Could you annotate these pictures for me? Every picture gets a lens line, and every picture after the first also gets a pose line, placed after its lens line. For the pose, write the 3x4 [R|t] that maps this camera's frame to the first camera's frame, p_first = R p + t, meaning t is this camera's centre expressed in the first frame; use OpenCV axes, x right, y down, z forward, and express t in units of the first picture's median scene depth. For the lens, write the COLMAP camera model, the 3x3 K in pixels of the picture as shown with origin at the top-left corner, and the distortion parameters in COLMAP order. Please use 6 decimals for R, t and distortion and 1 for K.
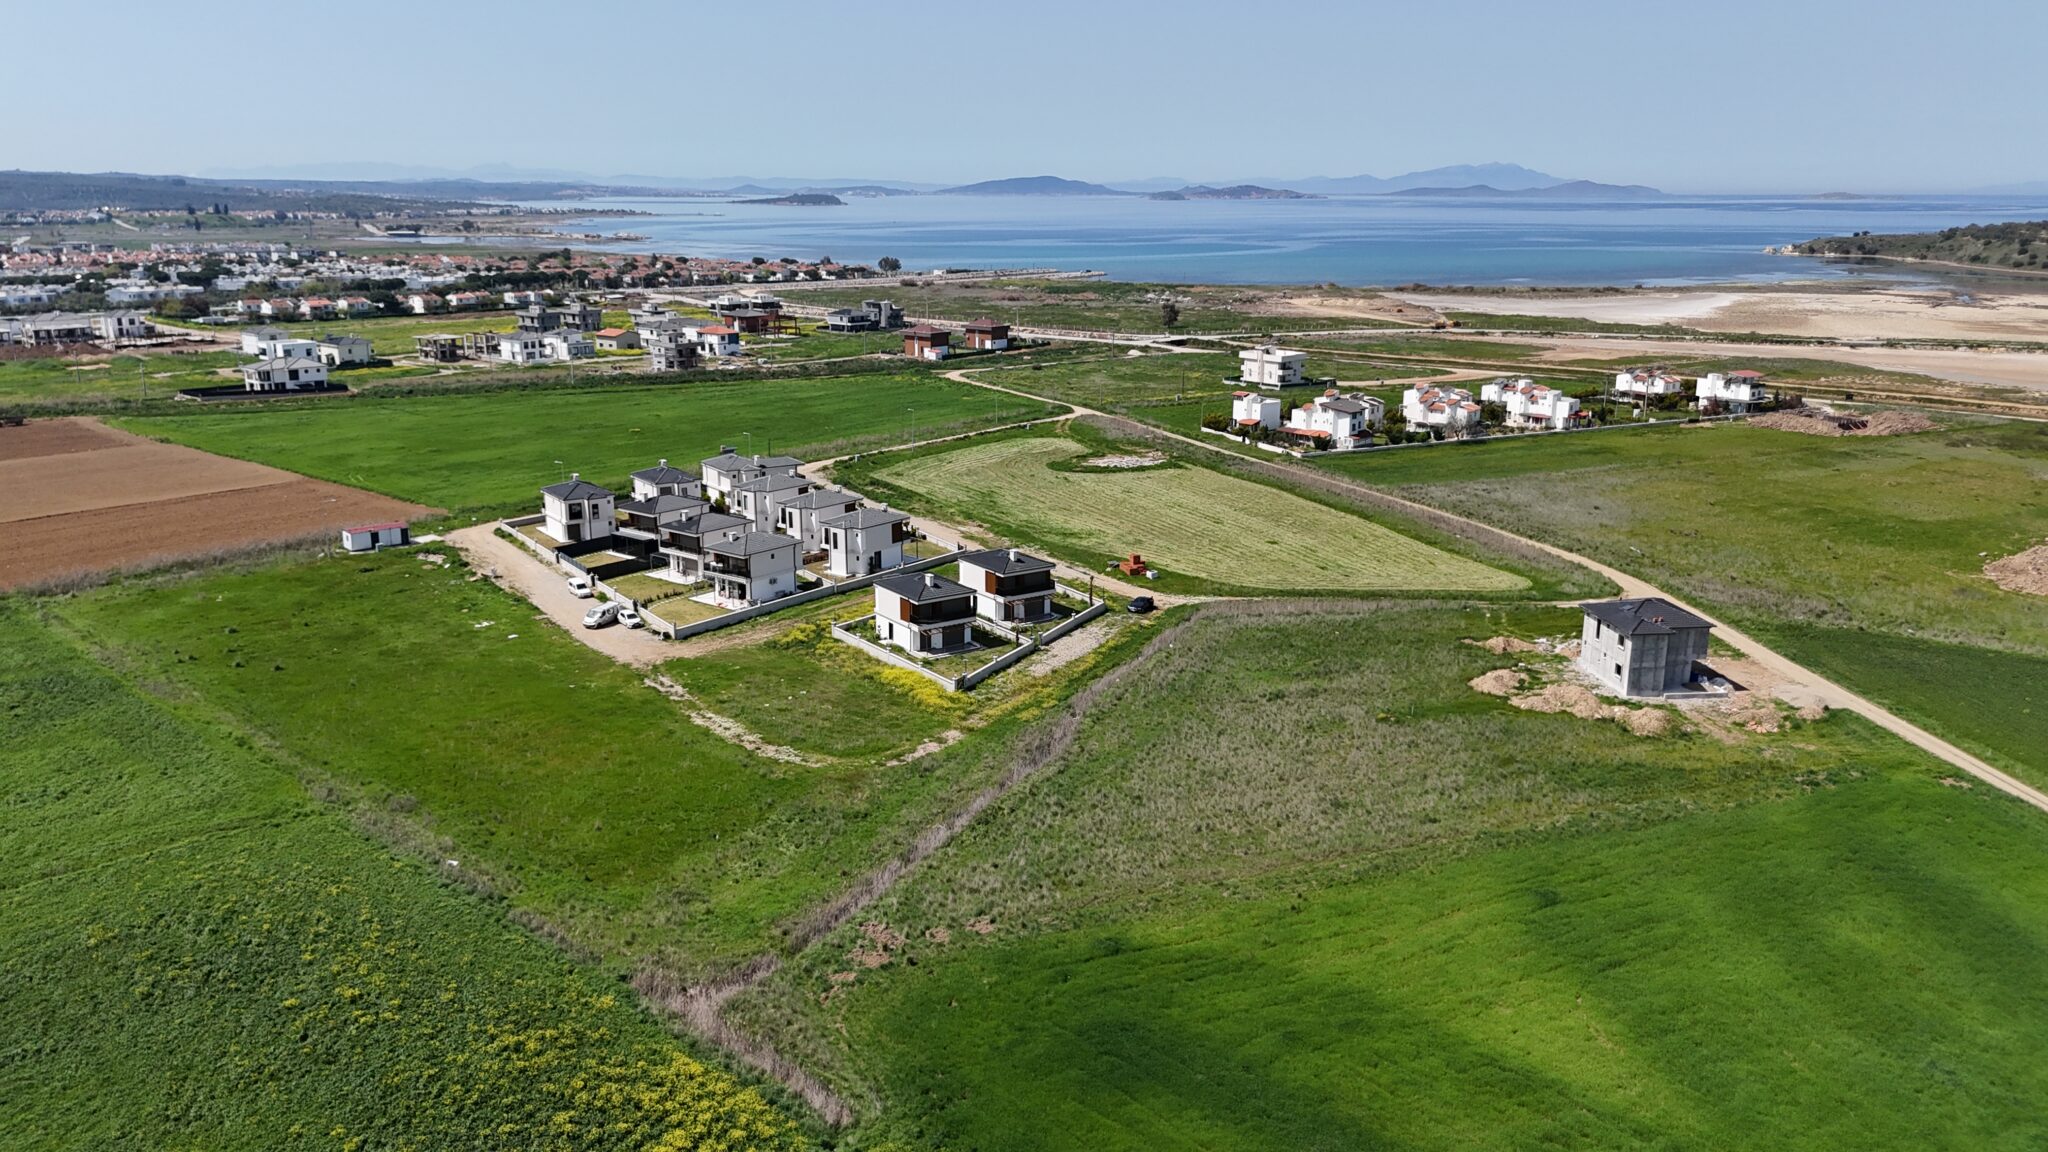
lens RADIAL K [[1515.6, 0, 1024.0], [0, 1515.6, 576.0], [0, 0, 1]] dist [0.083478, -0.093354]
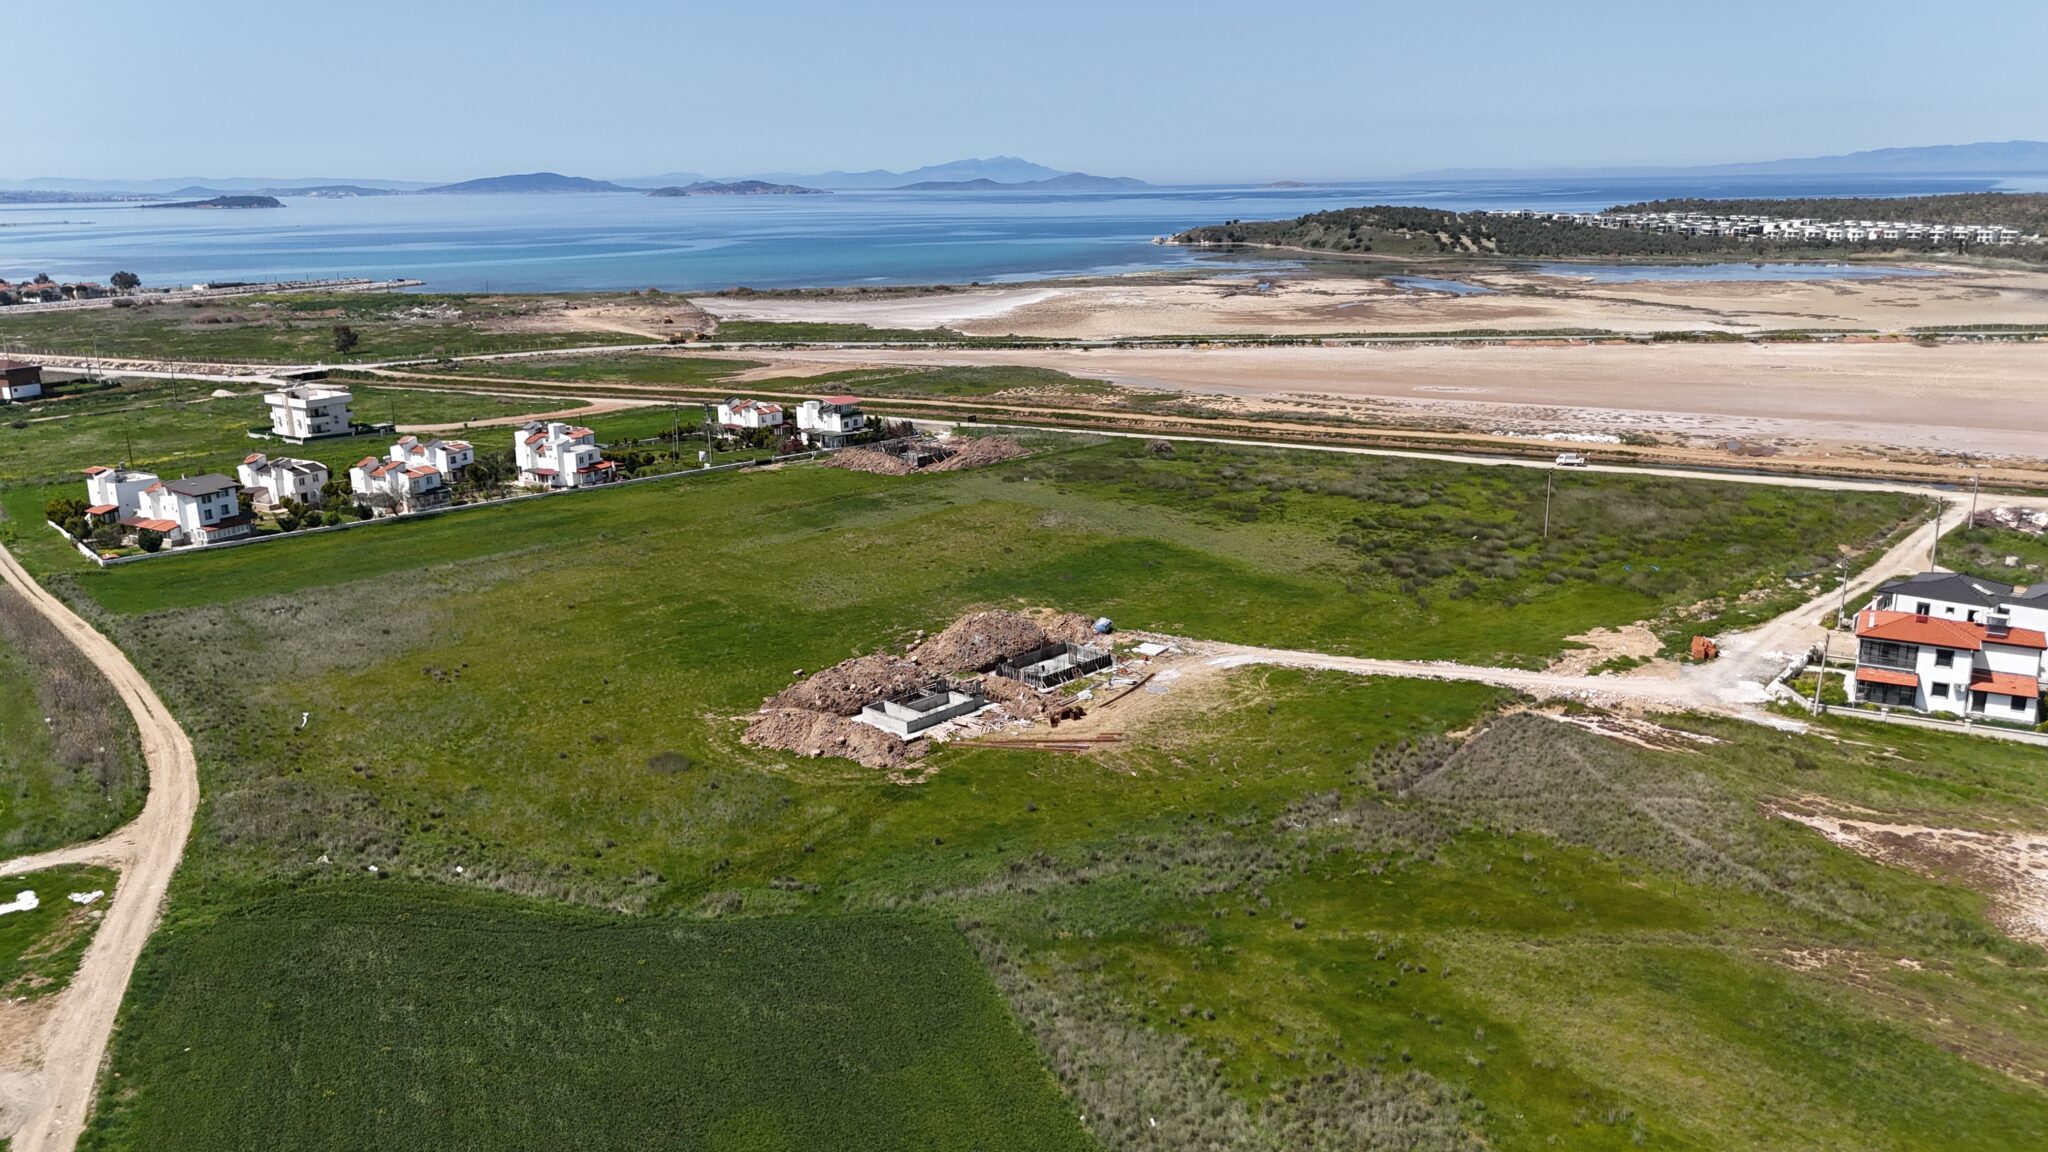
lens RADIAL K [[1518.3, 0, 1024.0], [0, 1518.3, 576.0], [0, 0, 1]] dist [0.061198, -0.054637]
pose [[0.954939, -0.090620, 0.282630, 0.353617], [0.089748, 0.995835, 0.016059, -0.042444], [-0.282908, 0.010030, 0.959095, 0.176338]]
